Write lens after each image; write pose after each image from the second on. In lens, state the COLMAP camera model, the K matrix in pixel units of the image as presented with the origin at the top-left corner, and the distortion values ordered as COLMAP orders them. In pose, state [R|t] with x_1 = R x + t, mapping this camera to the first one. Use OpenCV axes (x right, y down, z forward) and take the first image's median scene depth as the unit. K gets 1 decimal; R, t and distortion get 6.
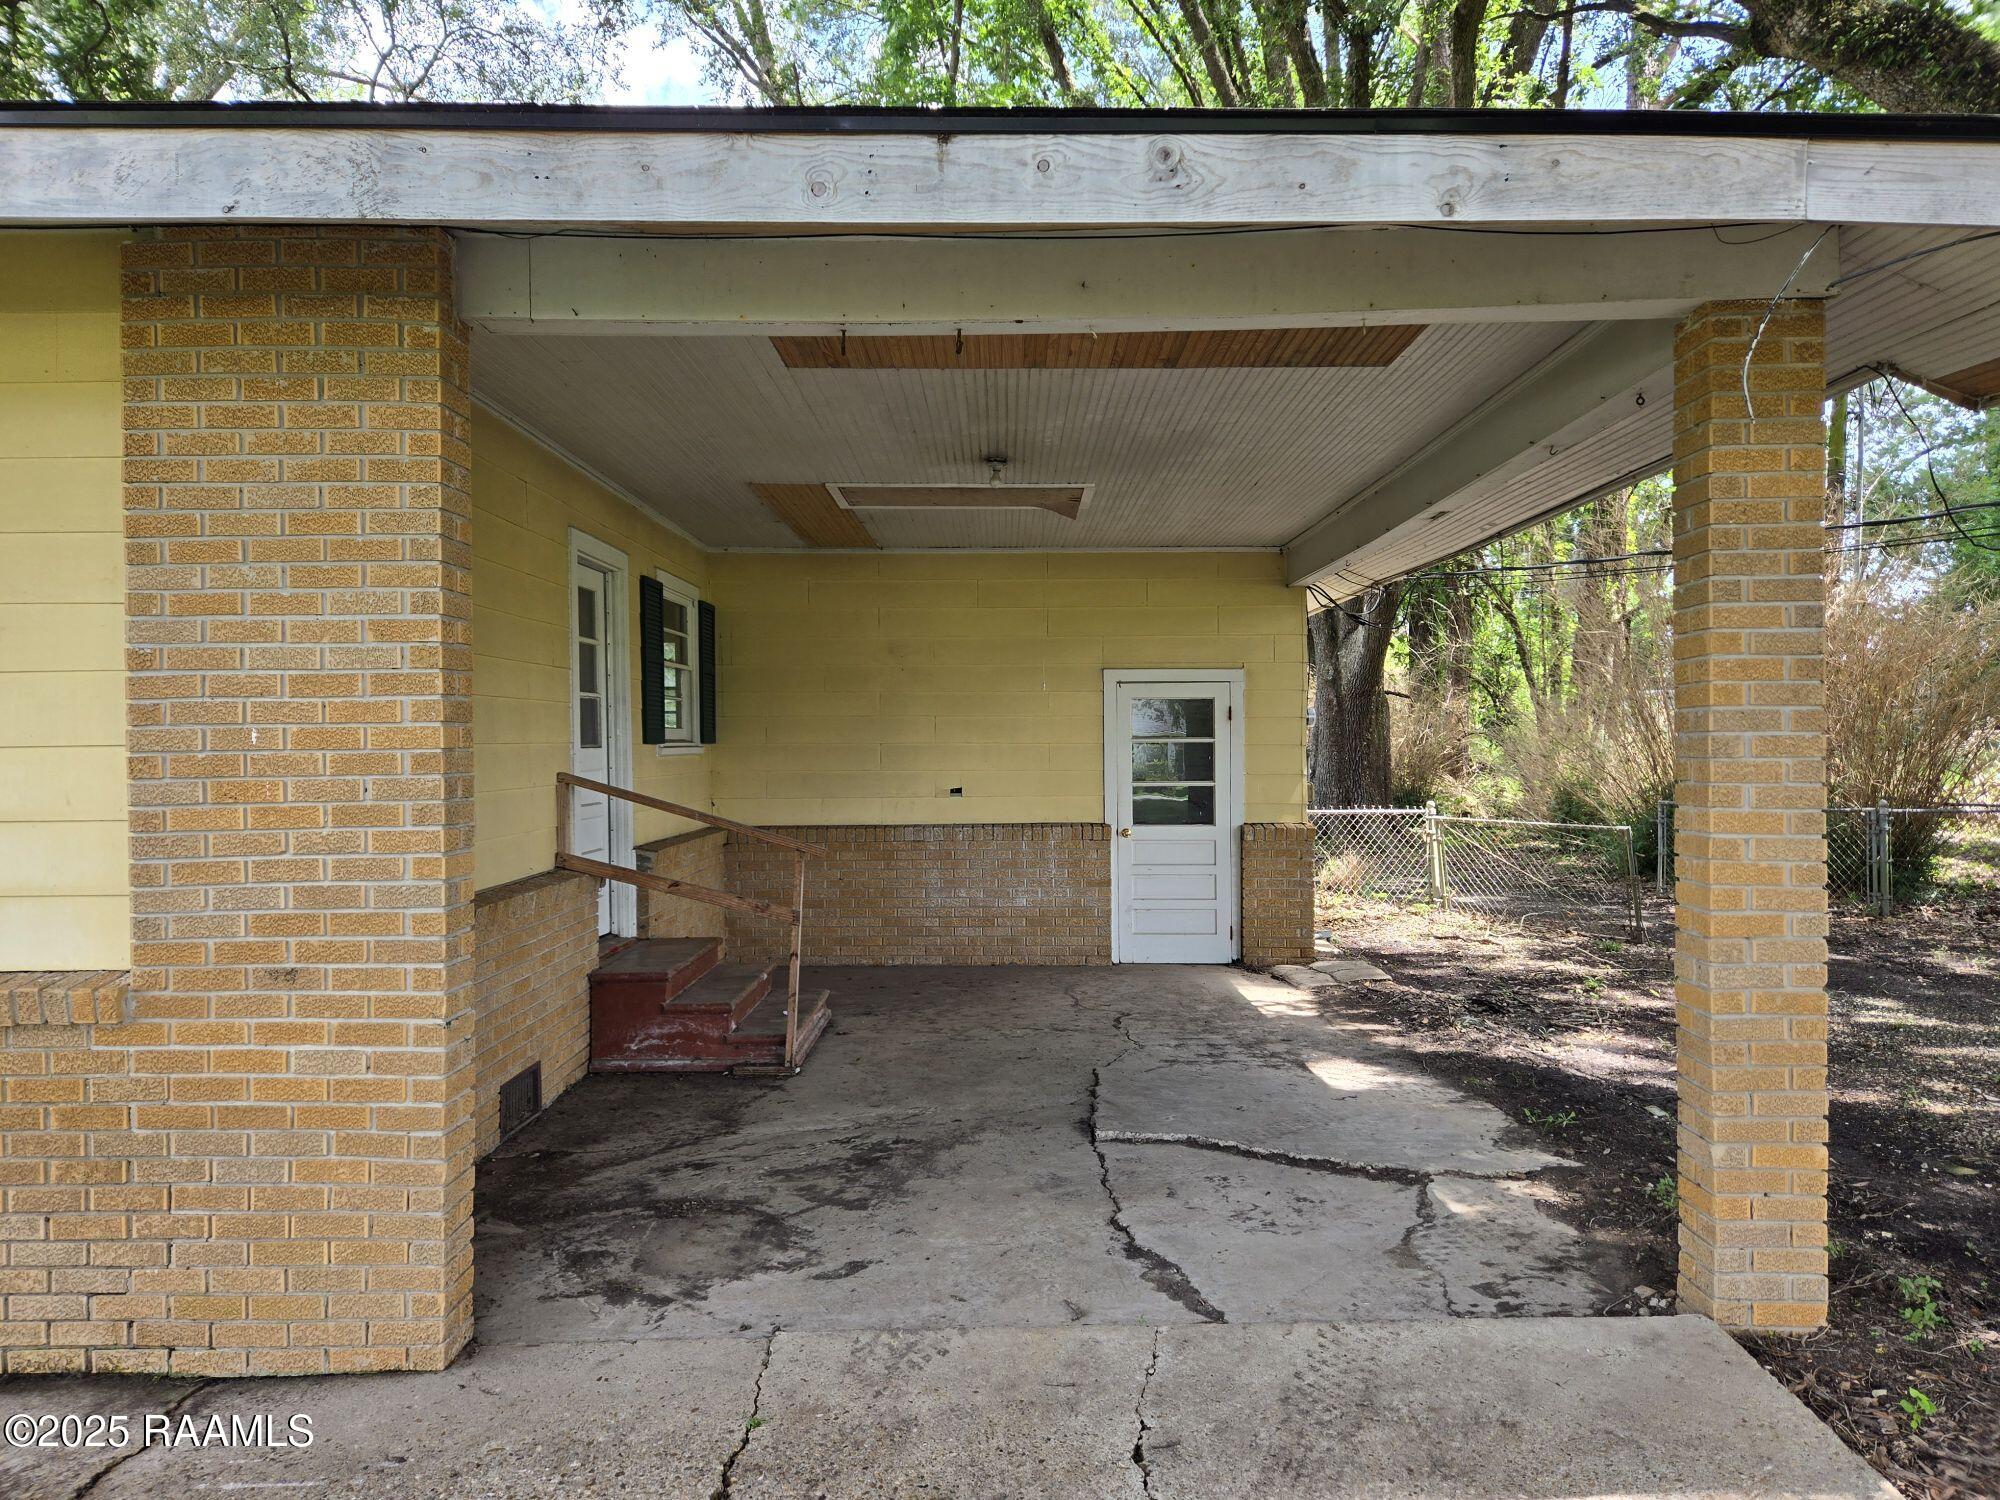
lens RADIAL K [[1371.0, 0, 1008.9], [0, 1371.0, 746.0], [0, 0, 1]] dist [0.036534, -0.008264]
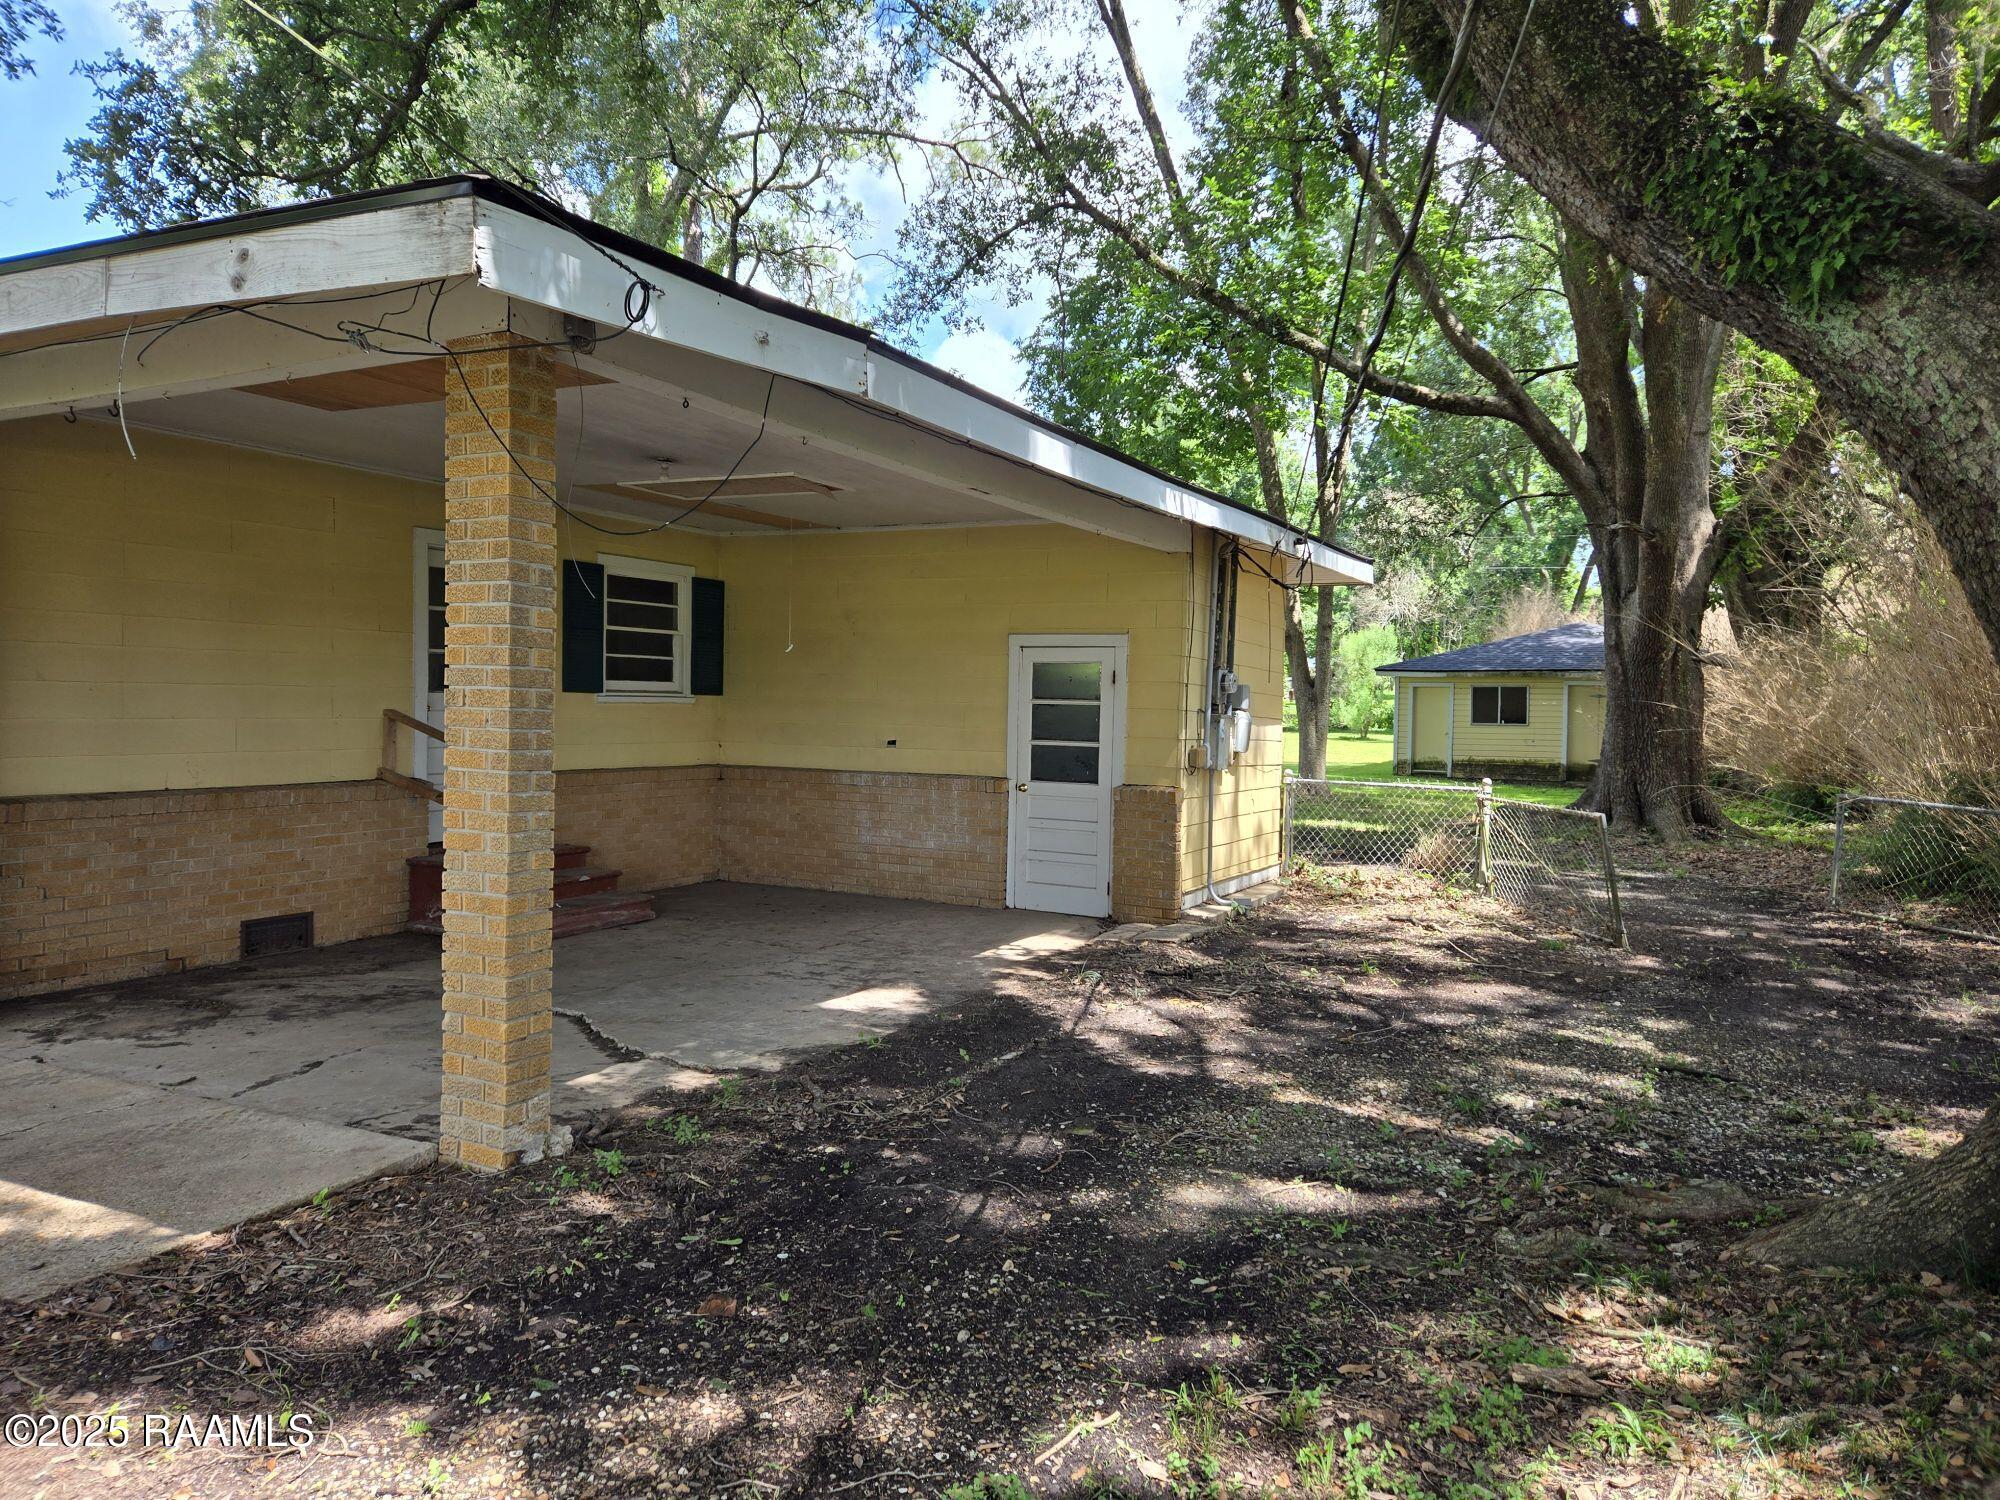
lens RADIAL K [[1371.0, 0, 1011.9], [0, 1371.0, 748.6], [0, 0, 1]] dist [0.036534, -0.008264]
pose [[0.885638, 0.040648, -0.462594, 0.578002], [-0.027911, 0.999020, 0.034348, -0.003656], [0.463537, -0.017508, 0.885905, 0.049776]]
